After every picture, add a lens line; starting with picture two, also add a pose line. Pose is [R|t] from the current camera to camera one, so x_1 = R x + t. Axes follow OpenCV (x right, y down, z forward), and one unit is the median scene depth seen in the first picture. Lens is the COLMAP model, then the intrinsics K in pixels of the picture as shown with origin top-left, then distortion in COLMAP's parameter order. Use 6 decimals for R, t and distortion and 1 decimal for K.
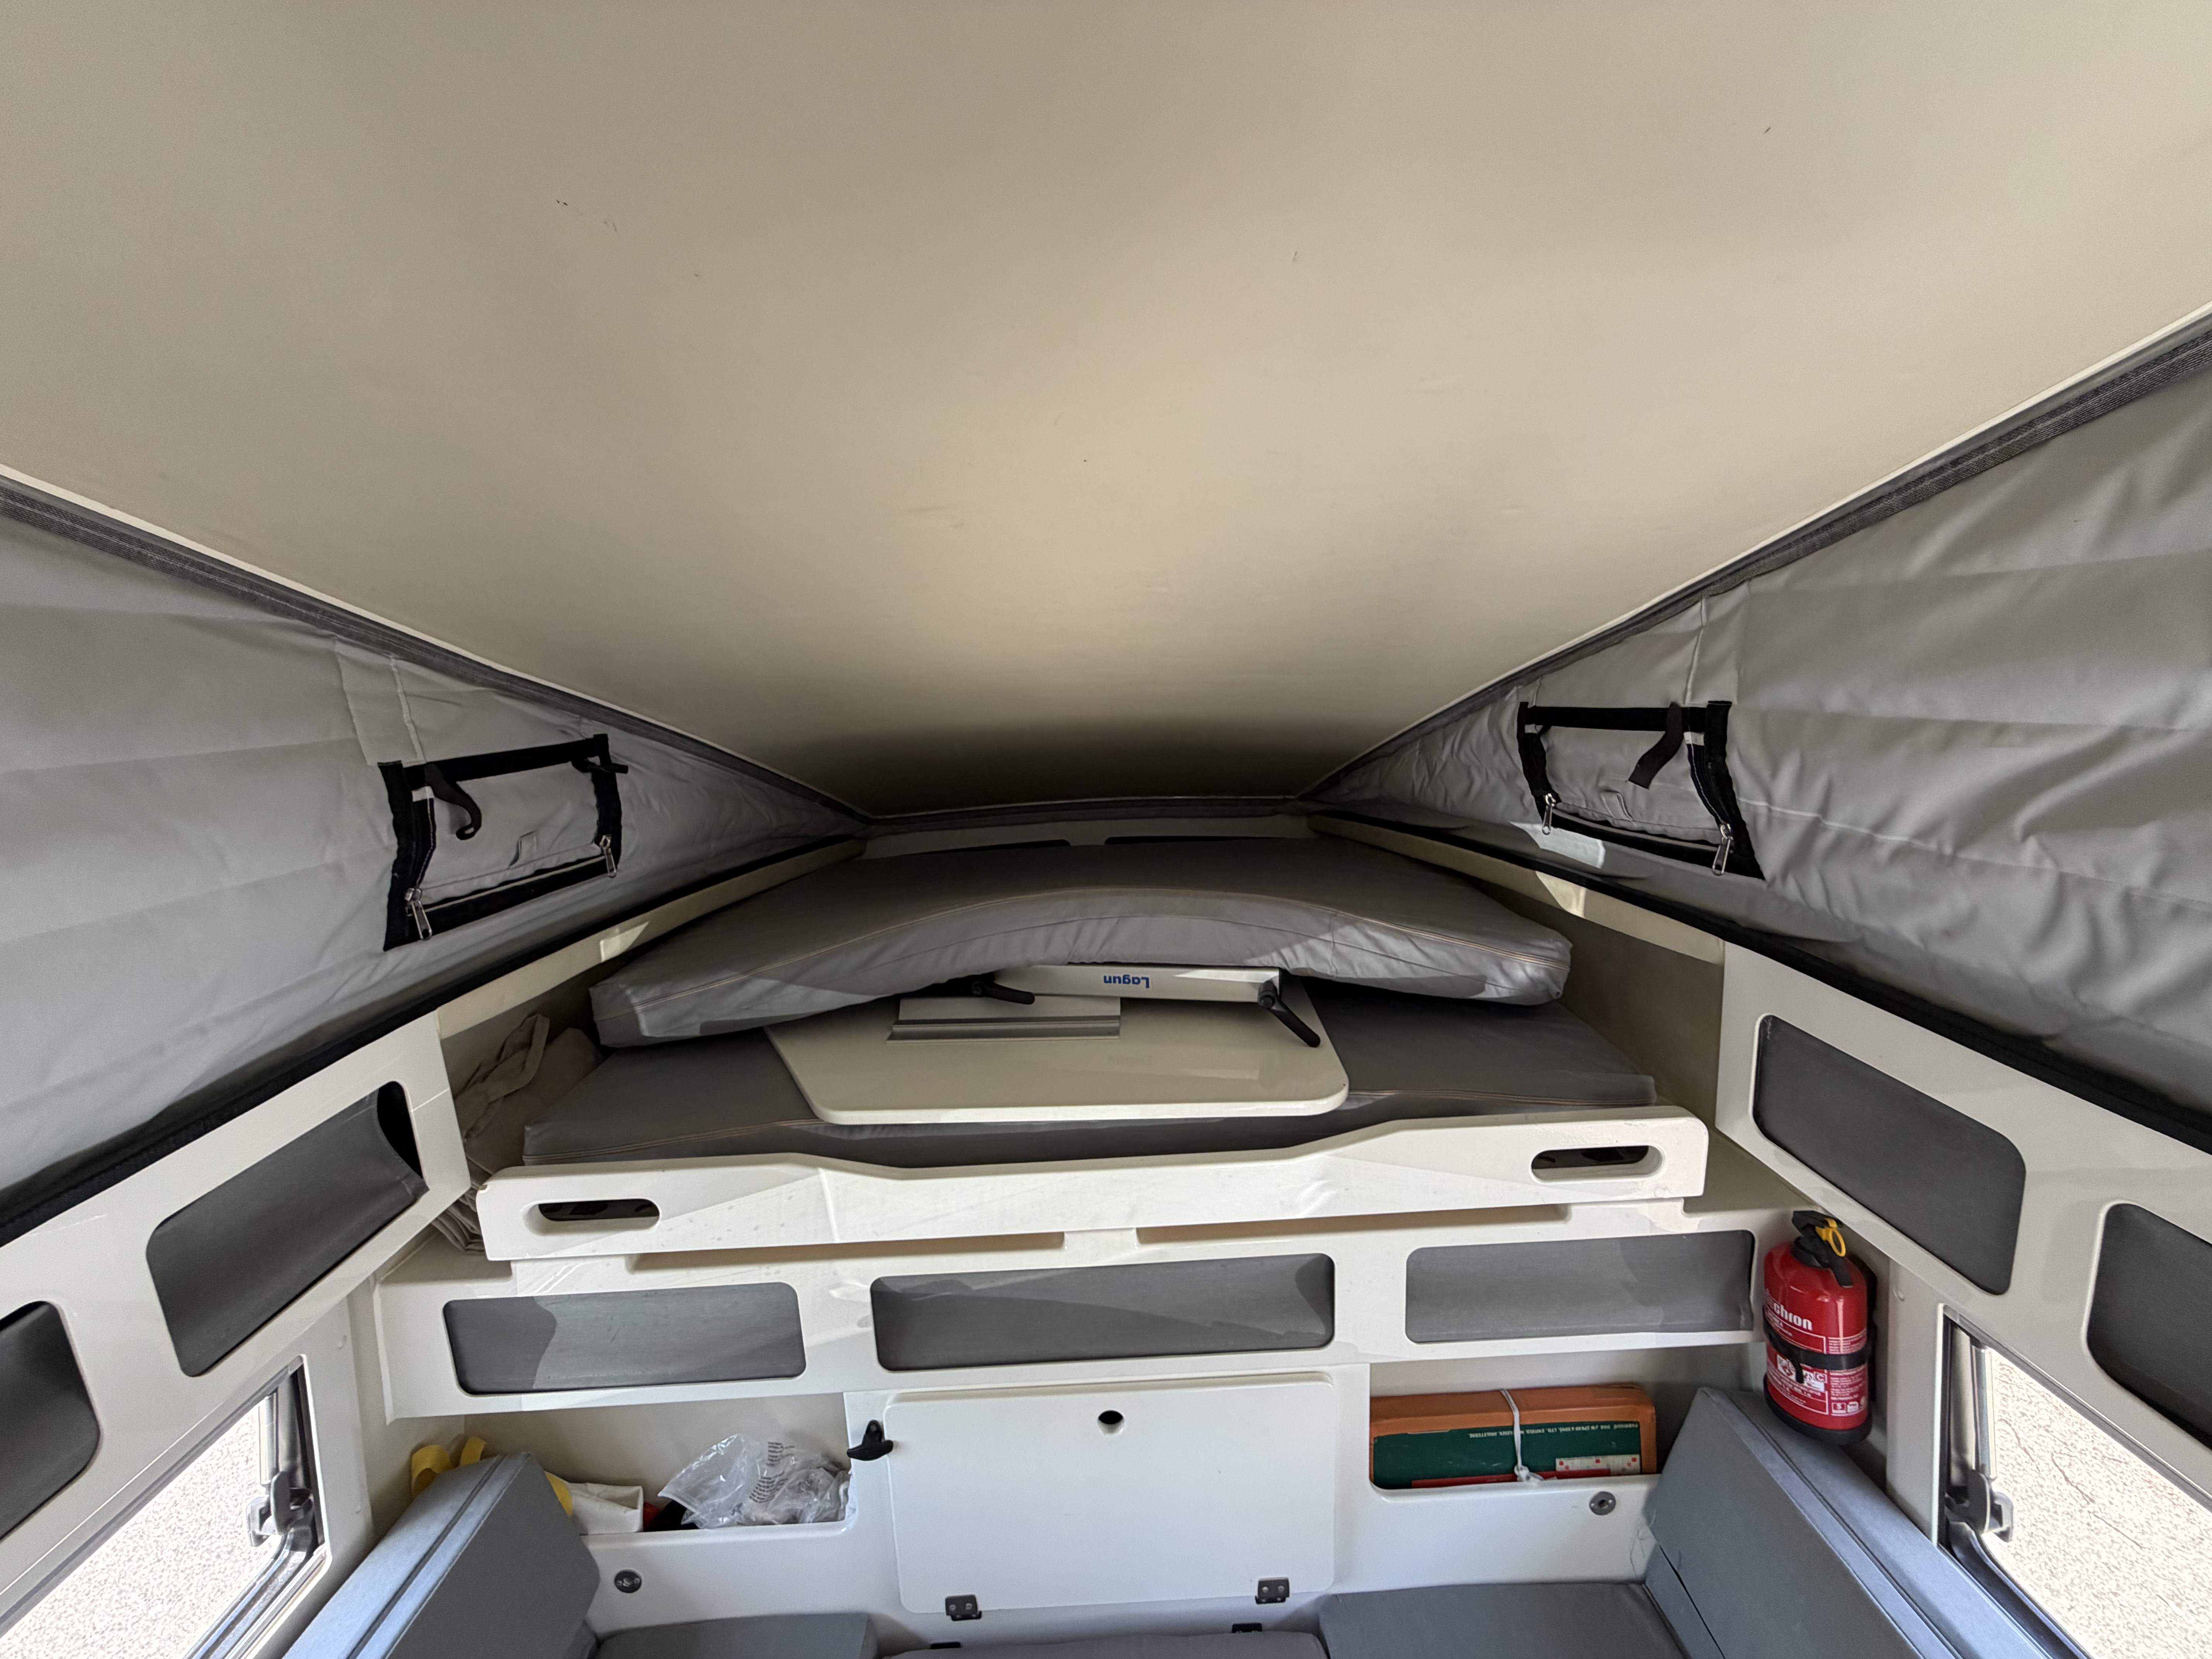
lens RADIAL K [[889.8, 0, 1100.8], [0, 889.8, 824.7], [0, 0, 1]] dist [0.002106, 0.000160]
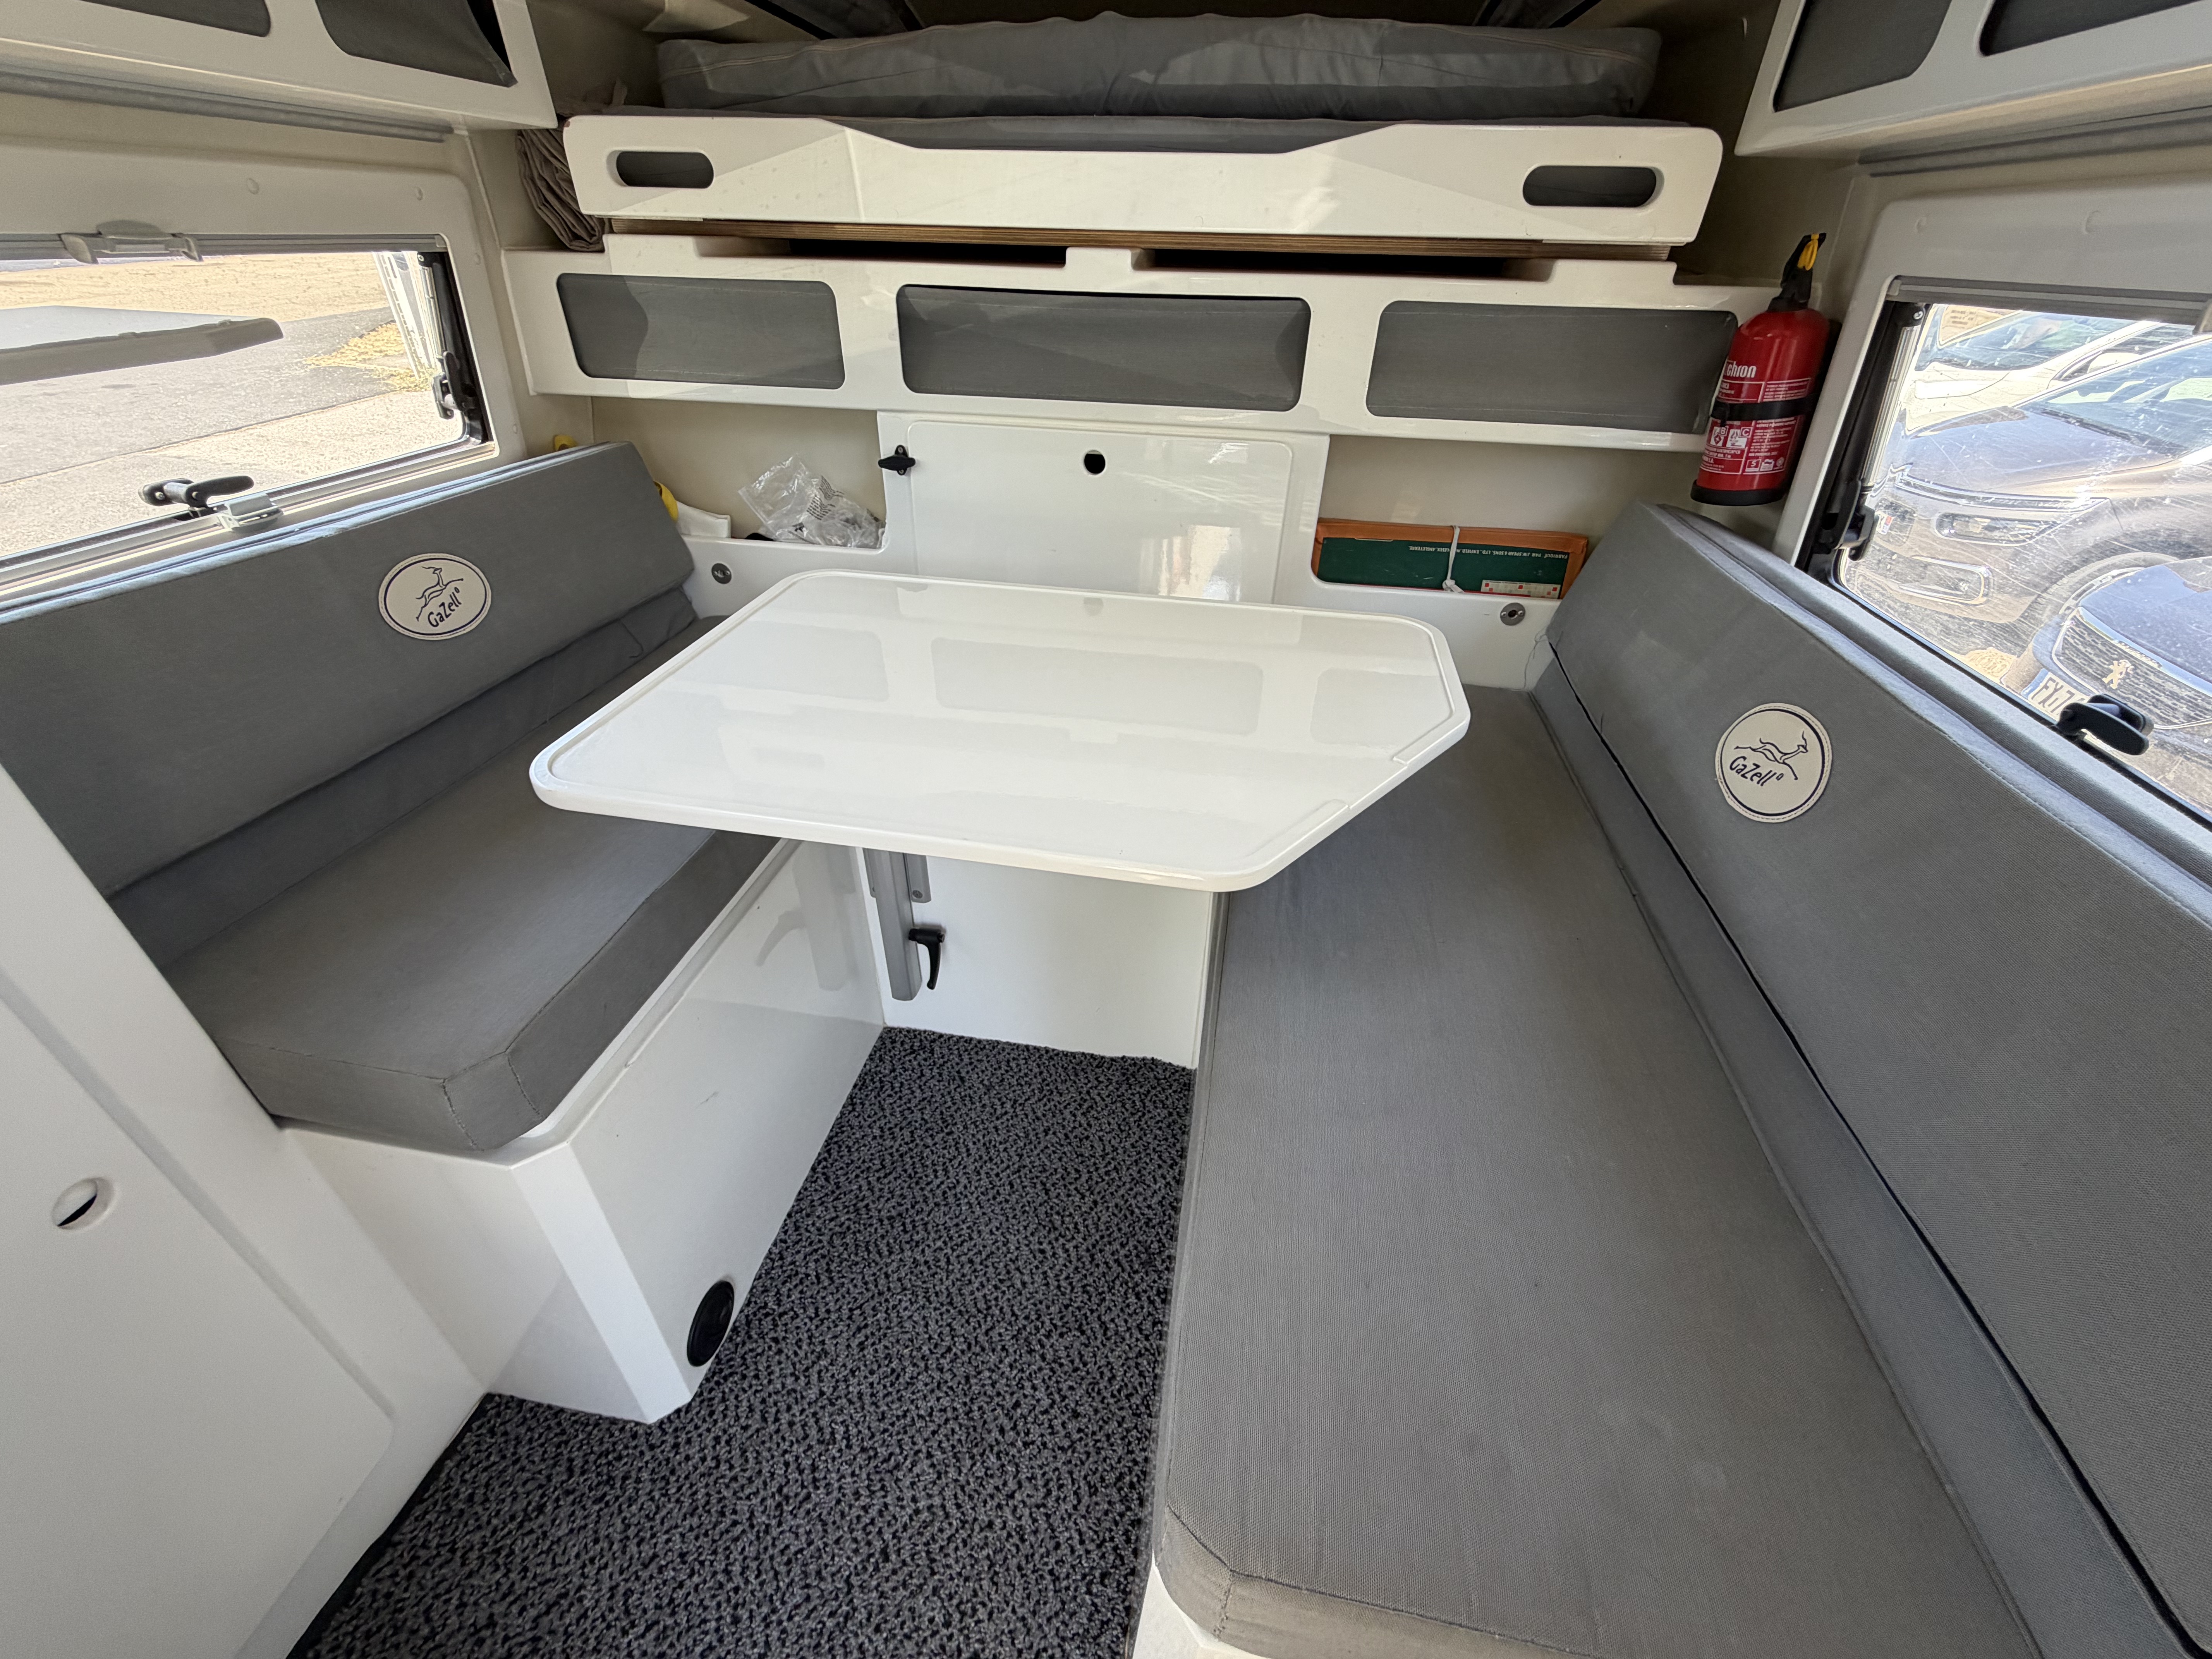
lens RADIAL K [[881.9, 0, 1097.7], [0, 881.9, 829.7], [0, 0, 1]] dist [-0.001860, 0.000815]
pose [[0.980833, 0.160397, -0.110629, 0.239944], [-0.103843, 0.910720, 0.399756, 0.701356], [0.164872, -0.380606, 0.909921, -0.253341]]
